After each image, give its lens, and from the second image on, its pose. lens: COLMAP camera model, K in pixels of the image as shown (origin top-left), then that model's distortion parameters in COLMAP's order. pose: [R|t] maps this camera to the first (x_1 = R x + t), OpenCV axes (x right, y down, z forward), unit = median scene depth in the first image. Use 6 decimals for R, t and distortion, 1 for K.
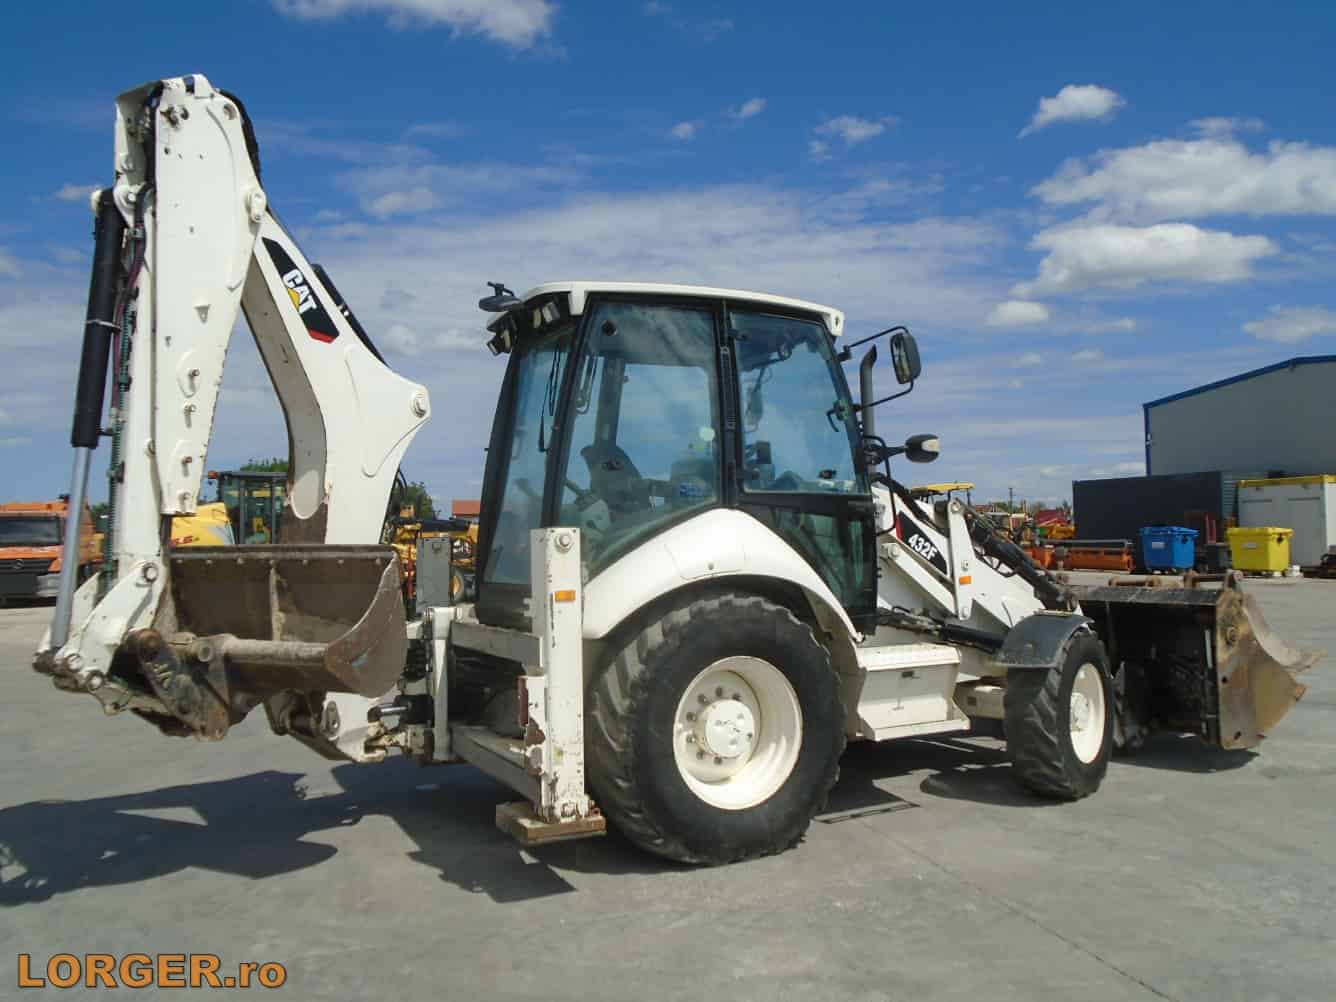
lens RADIAL K [[1056.8, 0, 711.9], [0, 1056.8, 497.2], [0, 0, 1]] dist [0.060635, -0.003910]
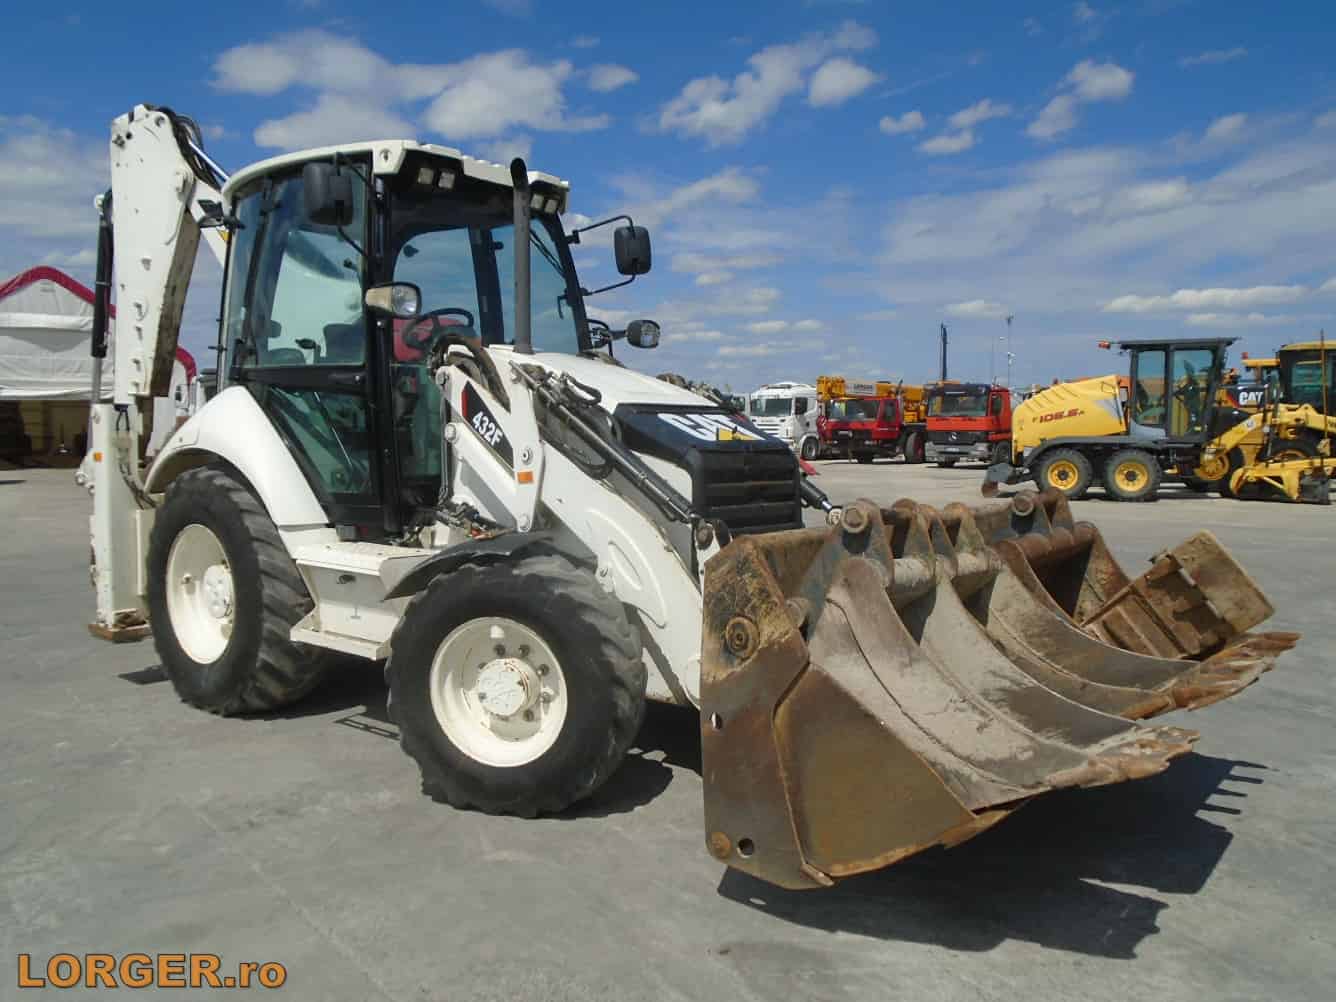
lens RADIAL K [[1056.8, 0, 711.9], [0, 1056.8, 497.2], [0, 0, 1]] dist [0.060635, -0.003910]
pose [[0.376254, 0.080860, -0.922981, 1.088222], [0.029554, 0.994630, 0.099185, 0.028041], [0.926045, -0.064597, 0.371844, 0.966636]]
